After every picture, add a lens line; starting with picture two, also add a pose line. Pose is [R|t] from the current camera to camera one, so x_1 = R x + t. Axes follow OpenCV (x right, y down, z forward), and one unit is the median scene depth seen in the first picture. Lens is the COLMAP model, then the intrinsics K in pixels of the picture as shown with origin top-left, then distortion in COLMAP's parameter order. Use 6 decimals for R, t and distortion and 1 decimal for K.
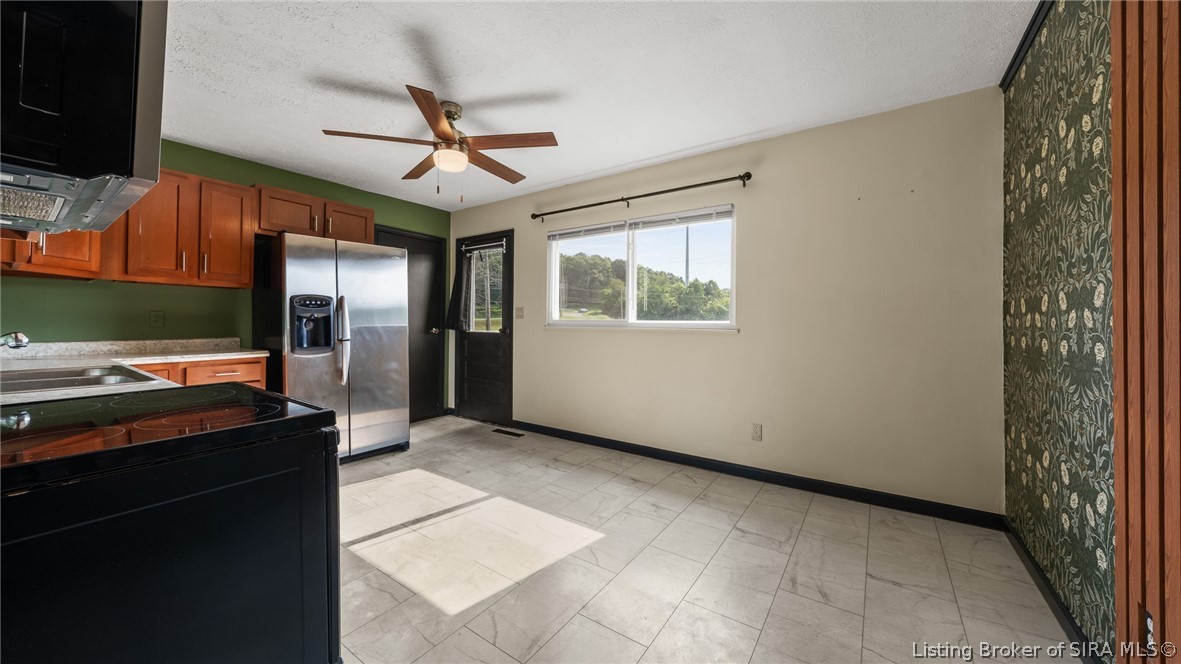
lens RADIAL K [[416.1, 0, 590.5], [0, 416.1, 332.0], [0, 0, 1]] dist [-0.001564, -0.000115]
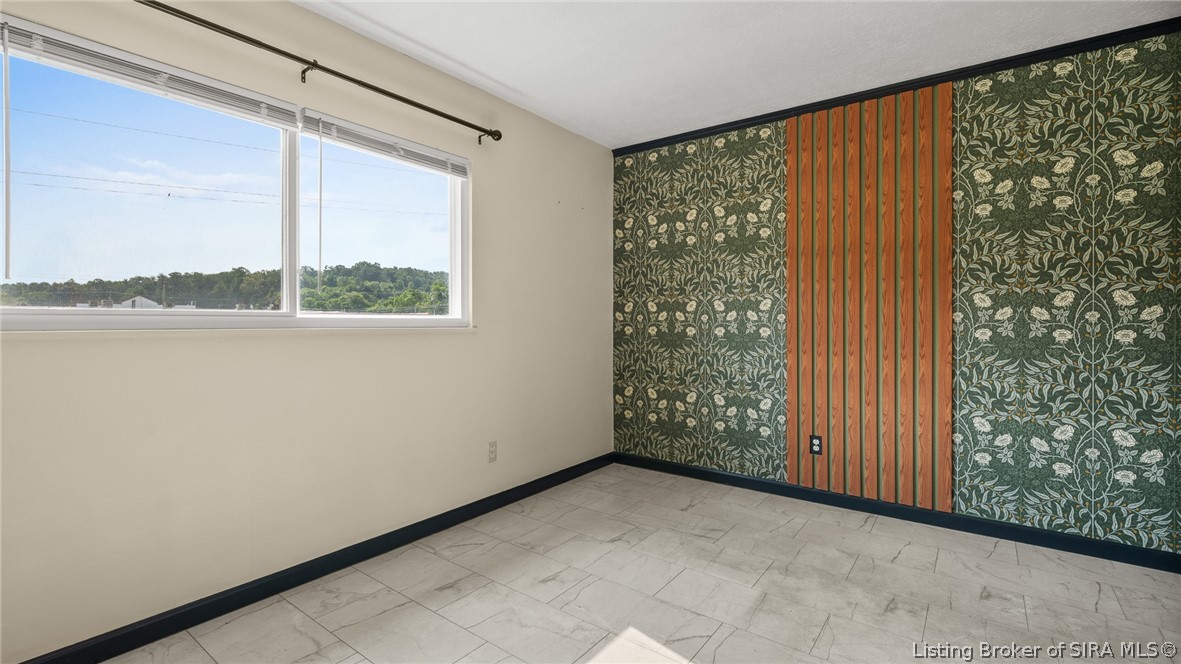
lens RADIAL K [[517.9, 0, 590.5], [0, 517.9, 332.0], [0, 0, 1]] dist [-0.000181, -0.000421]
pose [[0.041837, -0.028434, 0.998720, -0.690925], [0.023089, 0.999356, 0.027484, -0.021035], [-0.998858, 0.021910, 0.042467, 0.871119]]
